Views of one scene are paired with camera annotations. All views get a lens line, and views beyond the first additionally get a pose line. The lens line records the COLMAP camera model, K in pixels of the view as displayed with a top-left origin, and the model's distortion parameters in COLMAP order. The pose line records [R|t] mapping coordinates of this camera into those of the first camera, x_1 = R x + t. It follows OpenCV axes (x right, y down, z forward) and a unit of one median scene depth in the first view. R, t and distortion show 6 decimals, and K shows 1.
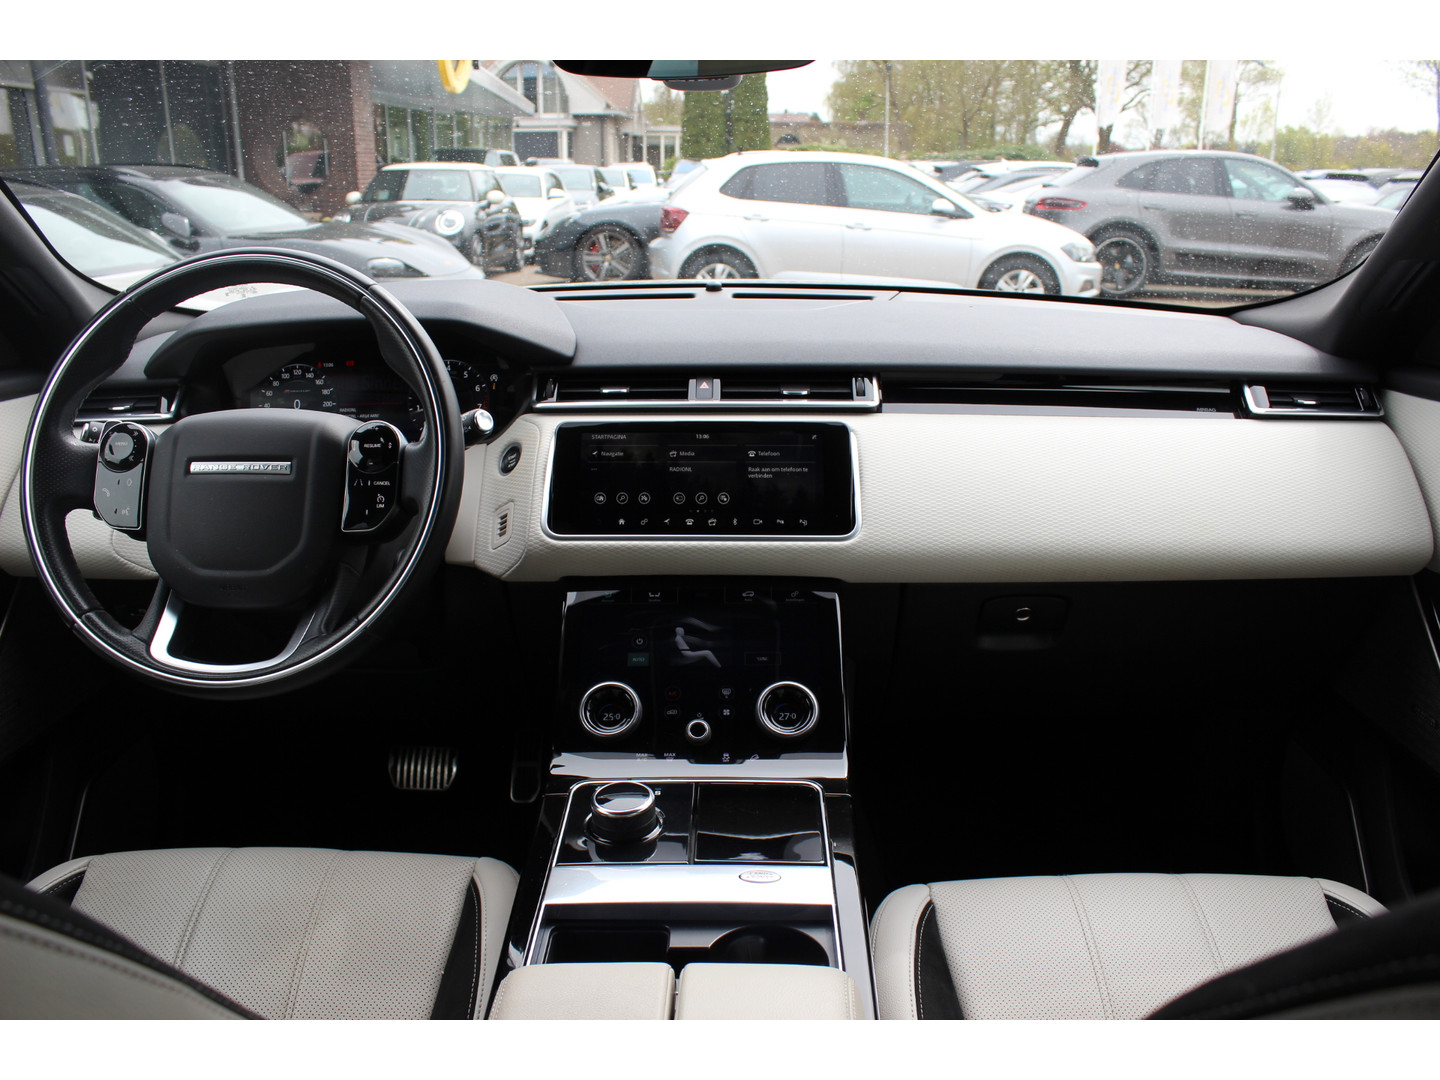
lens RADIAL K [[1157.6, 0, 720.0], [0, 1157.6, 540.0], [0, 0, 1]] dist [-0.174609, 0.145085]
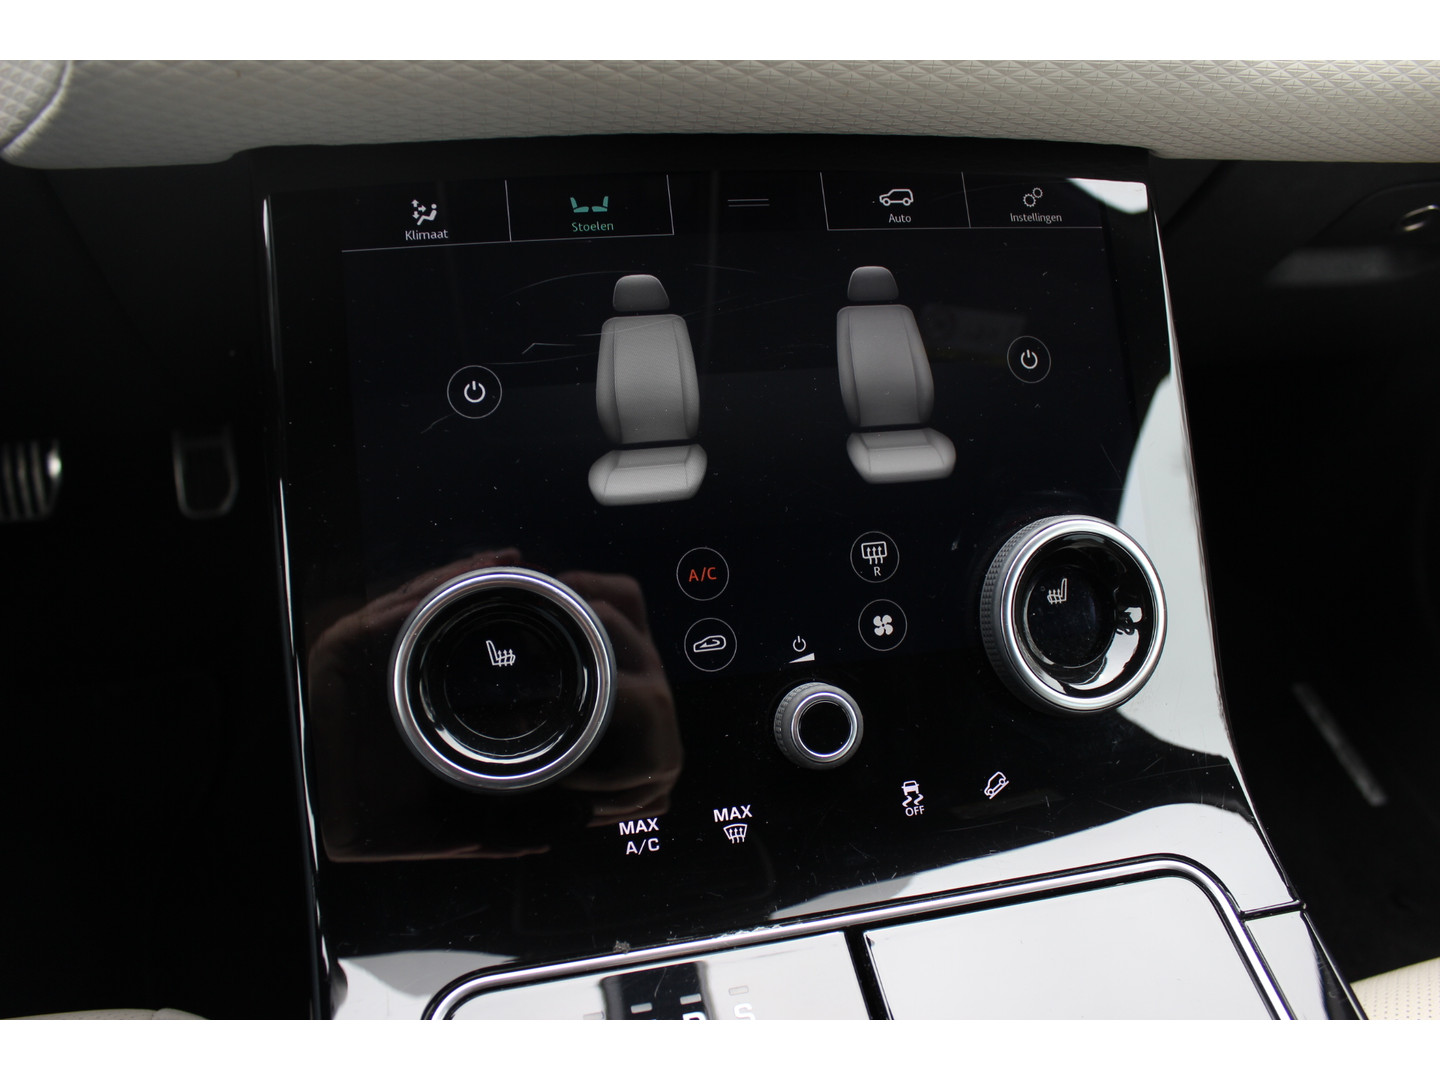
lens RADIAL K [[1157.6, 0, 720.0], [0, 1157.6, 540.0], [0, 0, 1]] dist [-0.174609, 0.145085]
pose [[0.965520, -0.094552, 0.242553, -0.099814], [-0.029808, 0.885430, 0.463815, -0.010899], [-0.258618, -0.455053, 0.852082, 0.699180]]
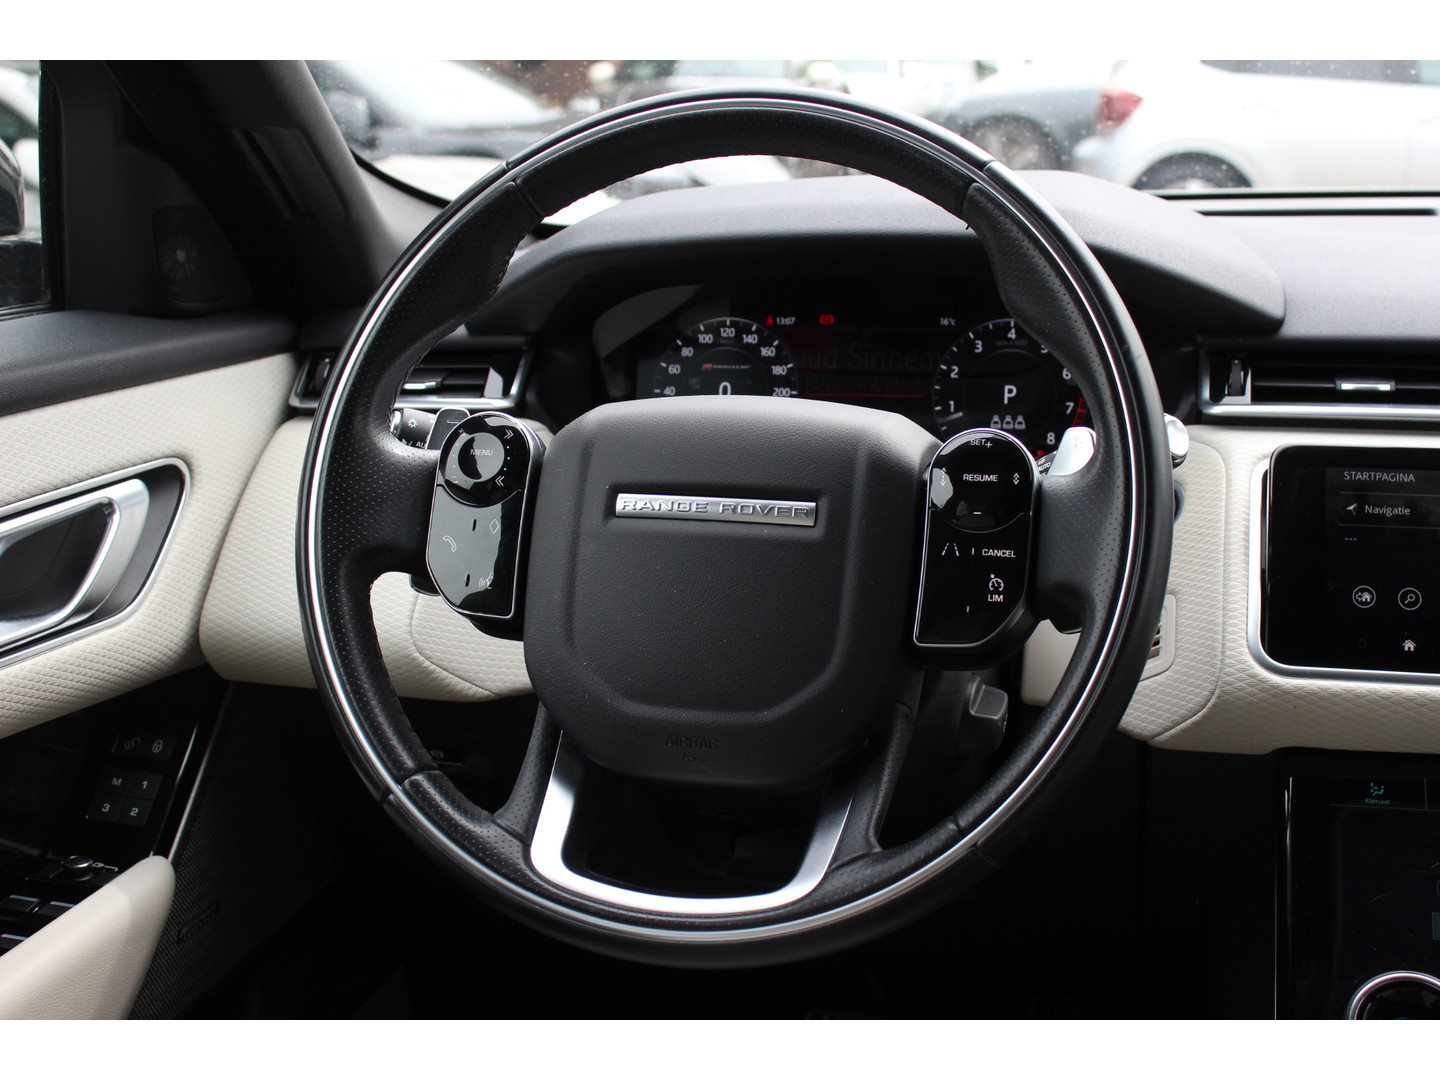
lens RADIAL K [[1835.4, 0, 720.0], [0, 1835.4, 540.0], [0, 0, 1]] dist [-0.074200, 0.051282]
pose [[0.974528, 0.041775, -0.220339, -0.202148], [-0.051806, 0.997858, -0.039943, -0.014241], [0.218198, 0.050340, 0.974605, 0.156715]]
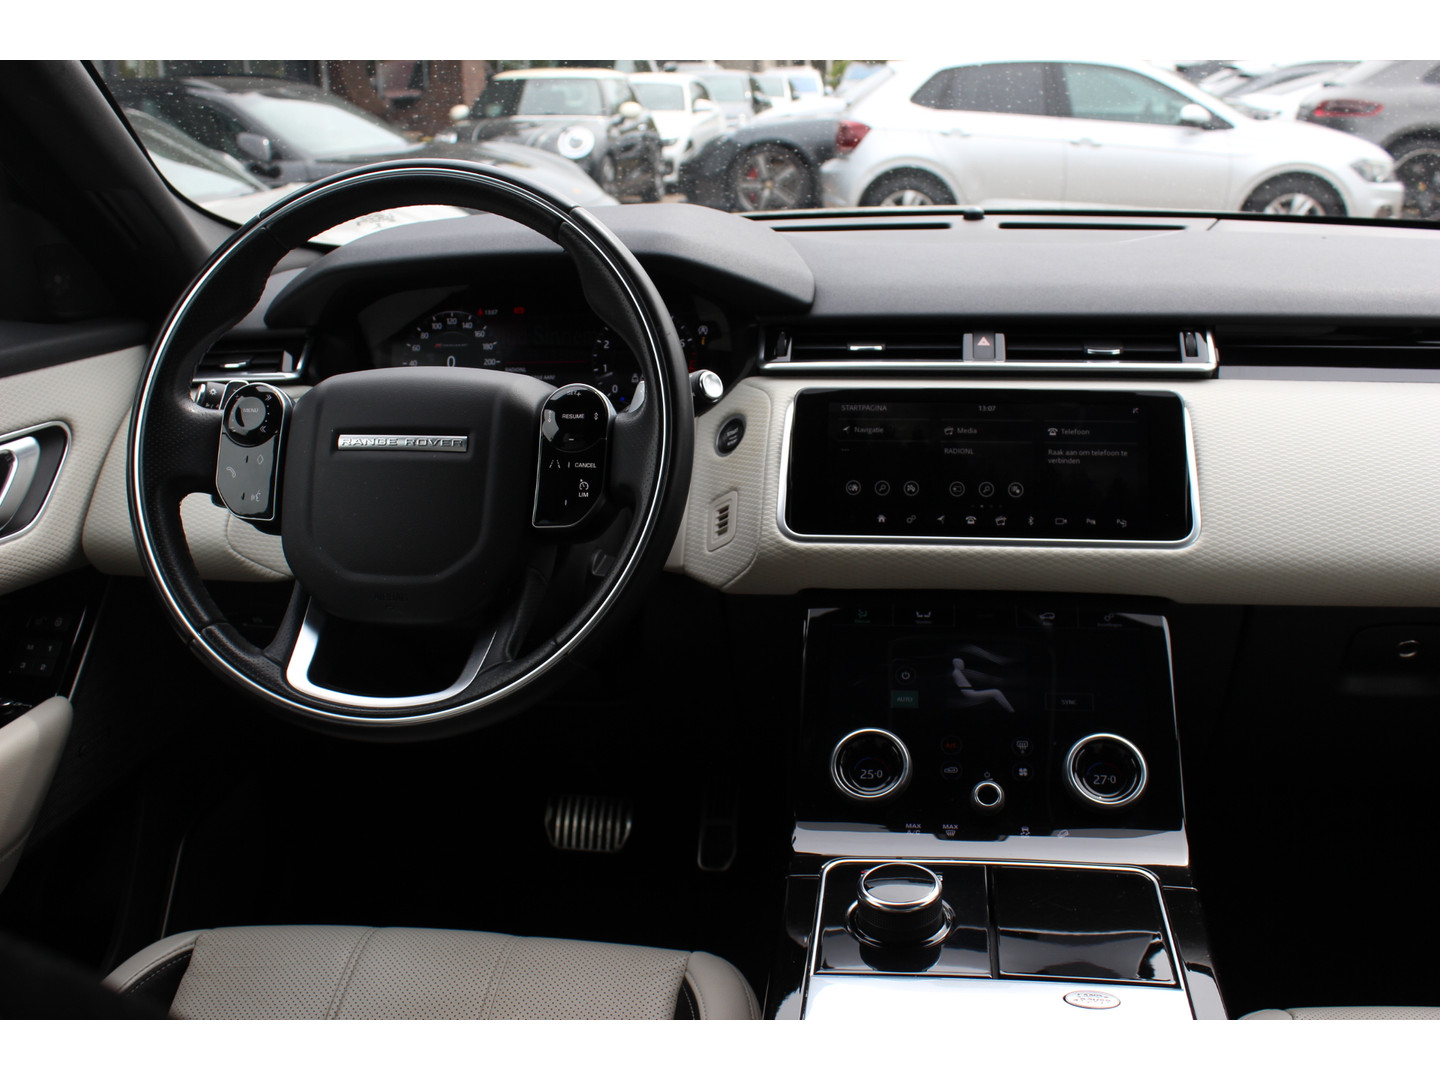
lens RADIAL K [[1418.4, 0, 720.0], [0, 1418.4, 540.0], [0, 0, 1]] dist [-0.147732, 0.182028]
pose [[0.992524, 0.016210, -0.120965, -0.076415], [-0.015562, 0.999859, 0.006307, -0.005722], [0.121050, -0.004377, 0.992637, 0.053594]]
